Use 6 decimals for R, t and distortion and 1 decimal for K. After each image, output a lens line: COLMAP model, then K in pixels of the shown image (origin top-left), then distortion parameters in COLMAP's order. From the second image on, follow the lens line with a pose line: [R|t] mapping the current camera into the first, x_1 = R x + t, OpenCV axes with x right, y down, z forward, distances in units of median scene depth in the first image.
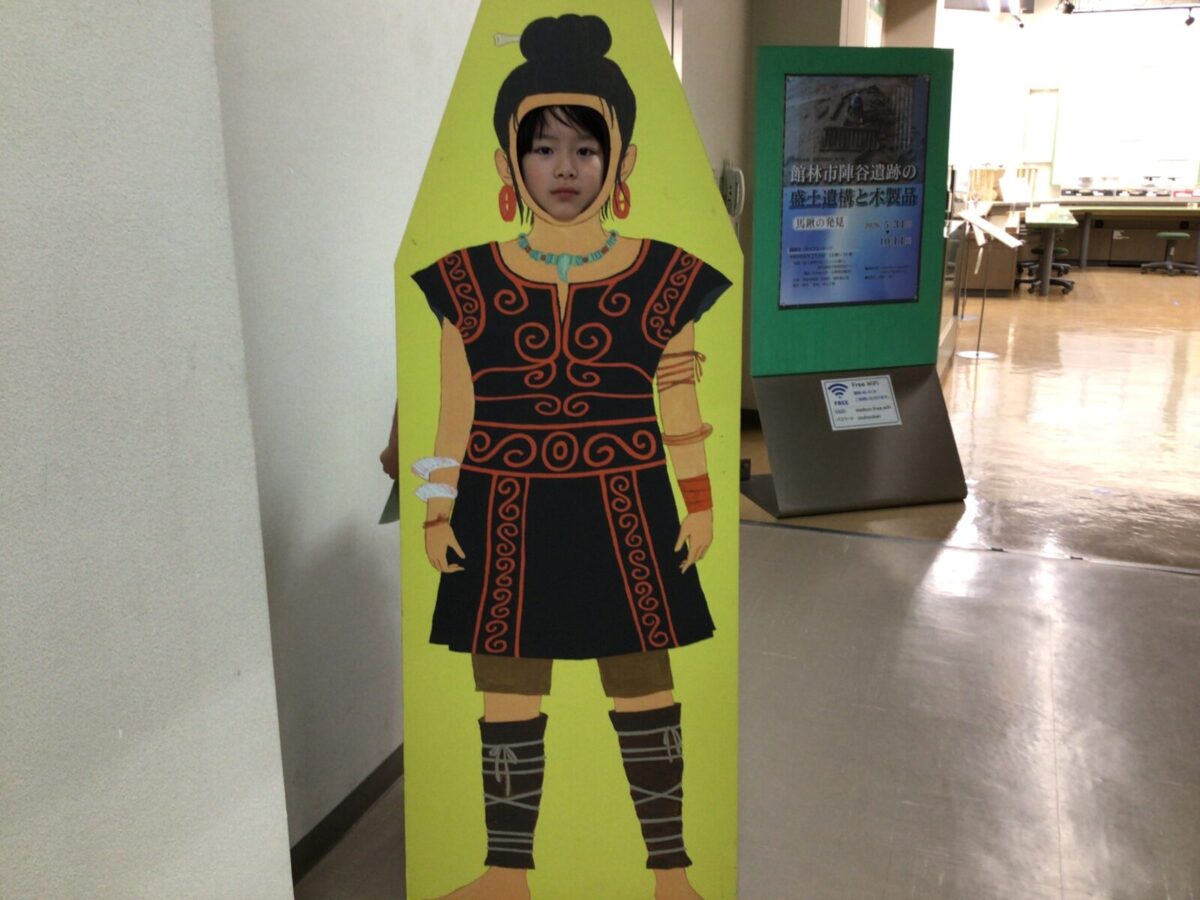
lens RADIAL K [[1094.0, 0, 585.6], [0, 1094.0, 452.4], [0, 0, 1]] dist [0.095987, -0.165905]
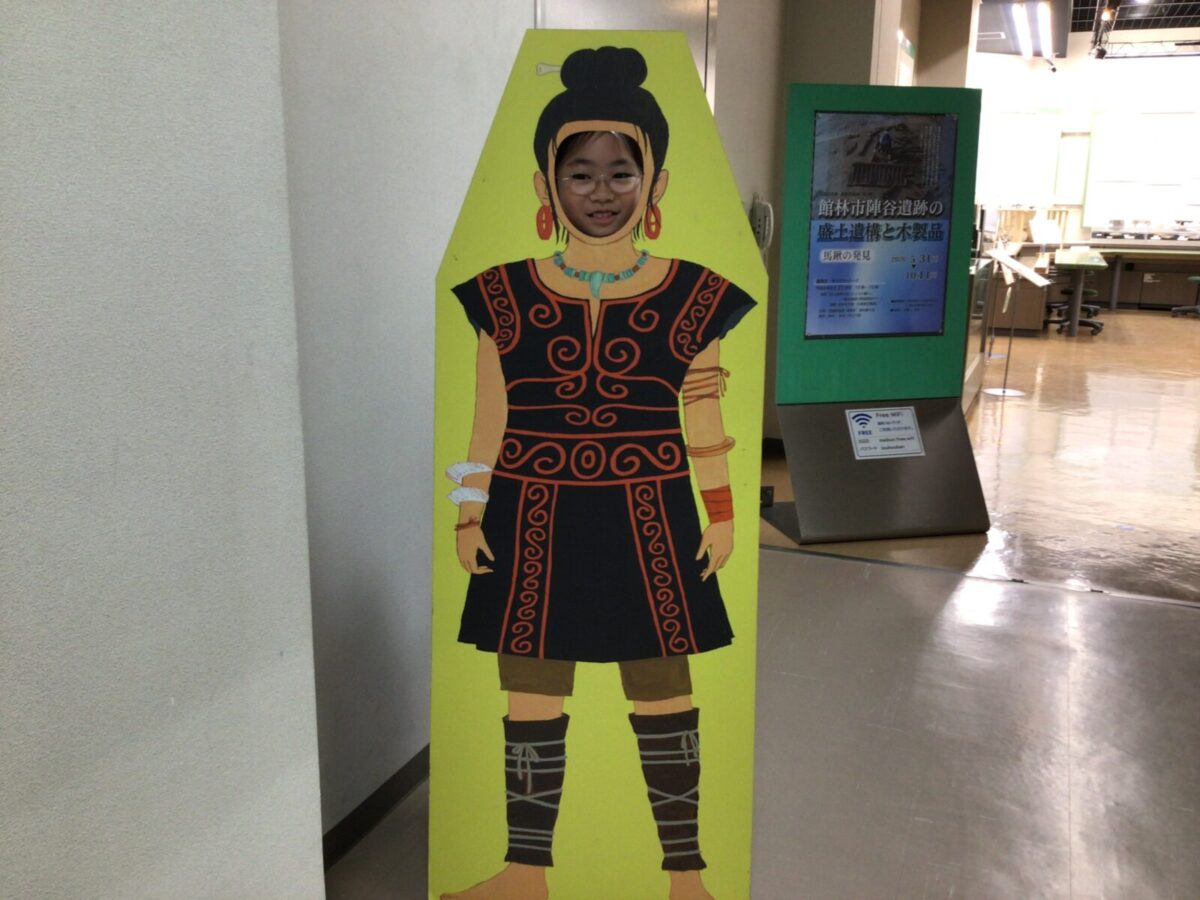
lens RADIAL K [[1094.0, 0, 585.6], [0, 1094.0, 452.4], [0, 0, 1]] dist [0.095987, -0.165905]
pose [[0.999420, 0.024568, -0.023561, -0.001142], [-0.025262, 0.999241, -0.029657, 0.021275], [0.022814, 0.030235, 0.999282, -0.040644]]
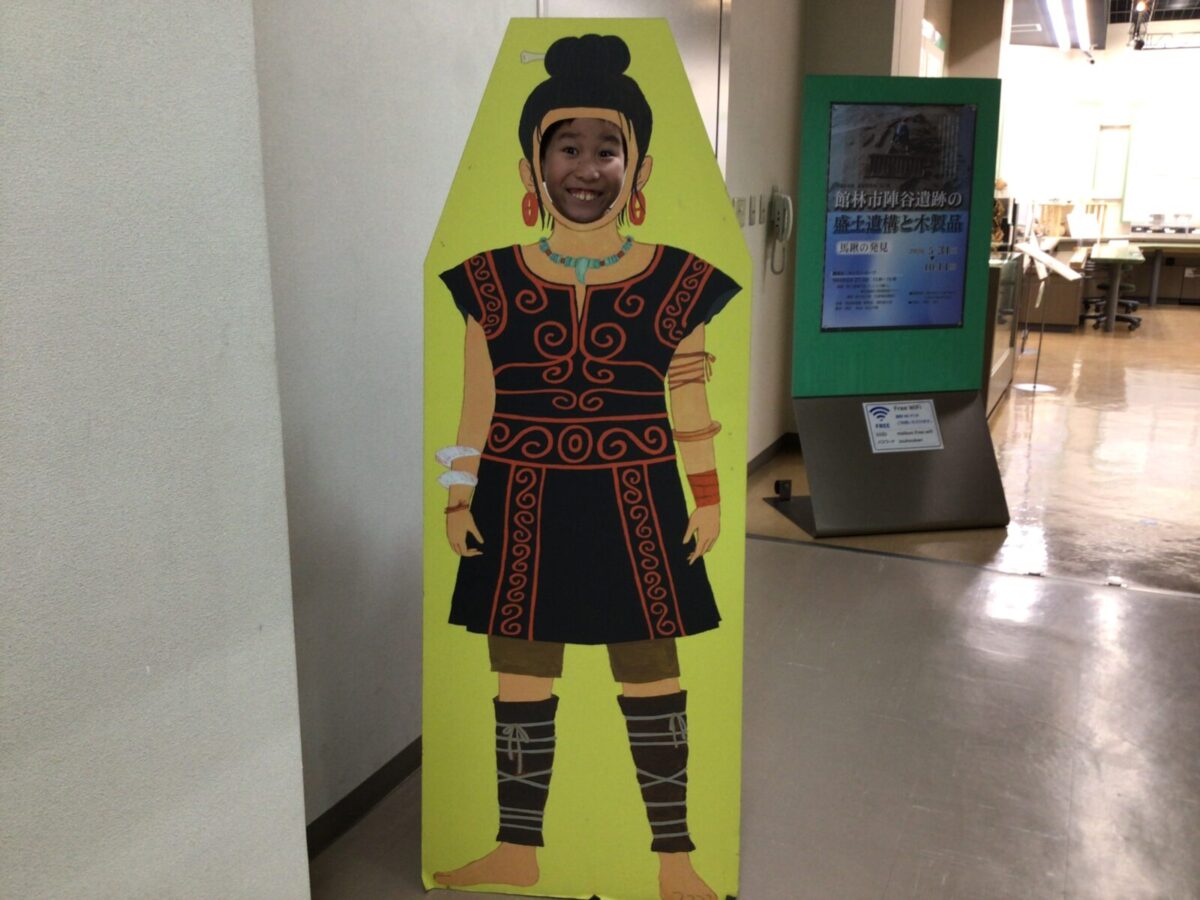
lens RADIAL K [[1095.5, 0, 586.0], [0, 1095.5, 451.6], [0, 0, 1]] dist [0.097193, -0.169683]
pose [[0.997961, 0.026020, -0.058278, 0.045752], [-0.027741, 0.999197, -0.028910, 0.034142], [0.057479, 0.030468, 0.997882, -0.051976]]
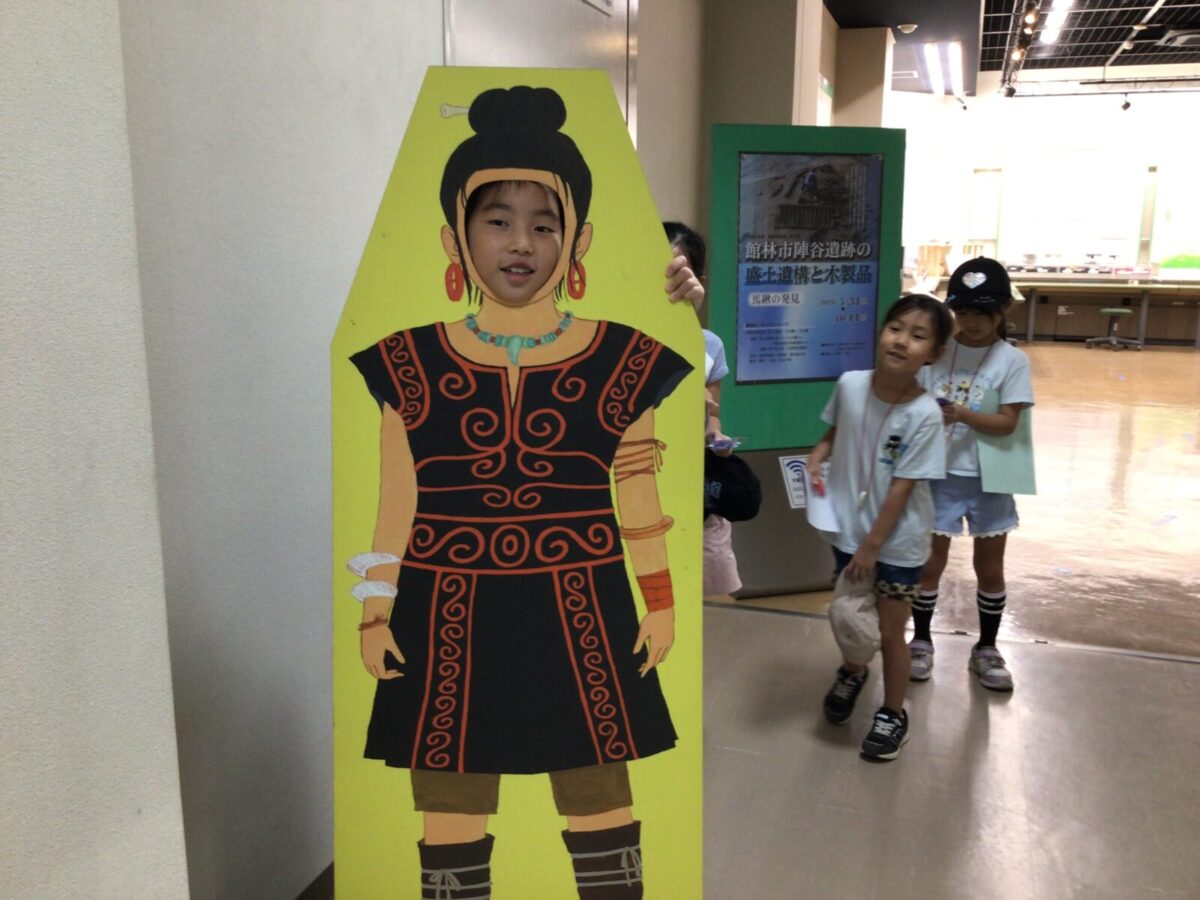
lens RADIAL K [[1094.2, 0, 586.1], [0, 1094.2, 449.9], [0, 0, 1]] dist [0.104986, -0.191733]
pose [[0.999108, 0.002979, 0.042119, 0.001692], [-0.000304, 0.997989, -0.063381, -0.021782], [-0.042223, 0.063312, 0.997100, 0.062981]]
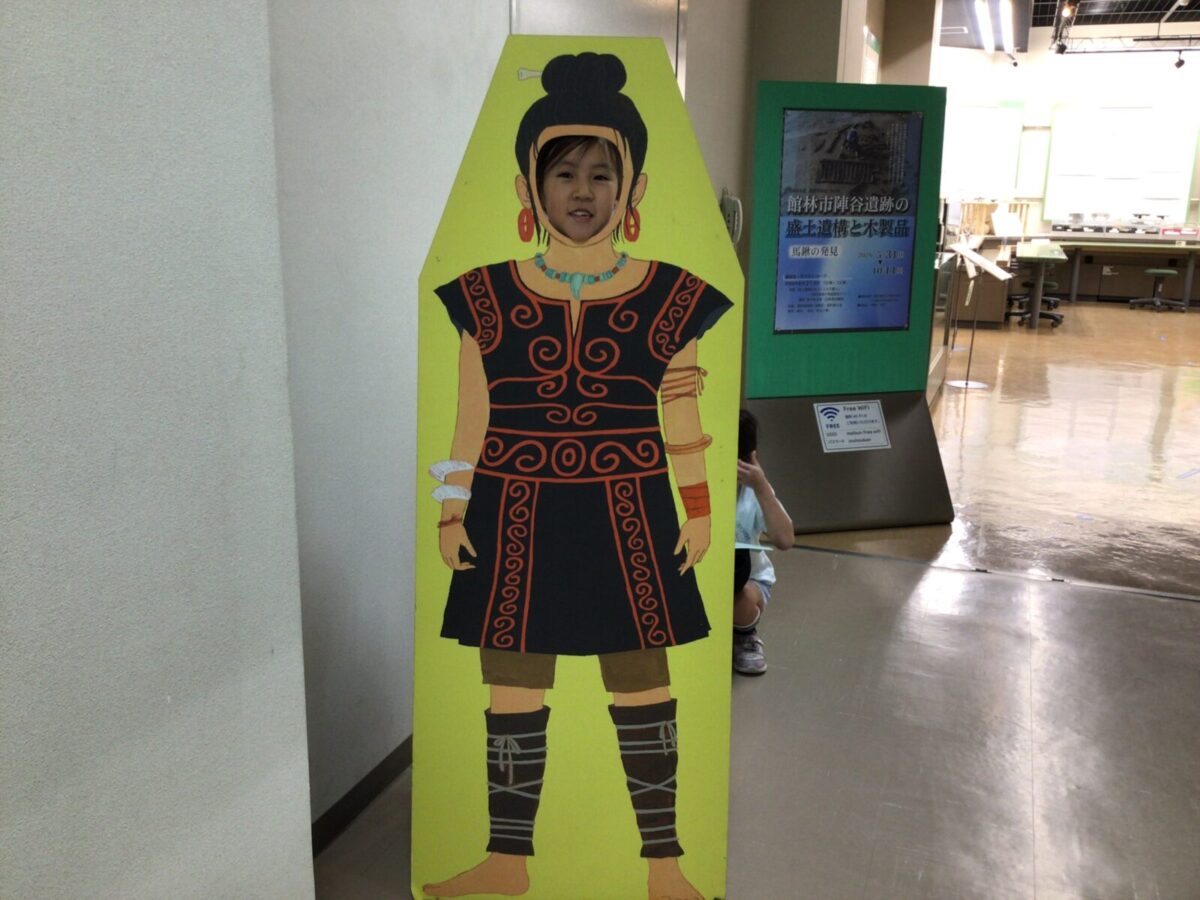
lens RADIAL K [[1095.5, 0, 586.0], [0, 1095.5, 451.6], [0, 0, 1]] dist [0.097193, -0.169683]
pose [[0.999732, 0.021690, 0.008062, -0.014102], [-0.021507, 0.999523, -0.022156, 0.015321], [-0.008539, 0.021977, 0.999722, -0.061923]]
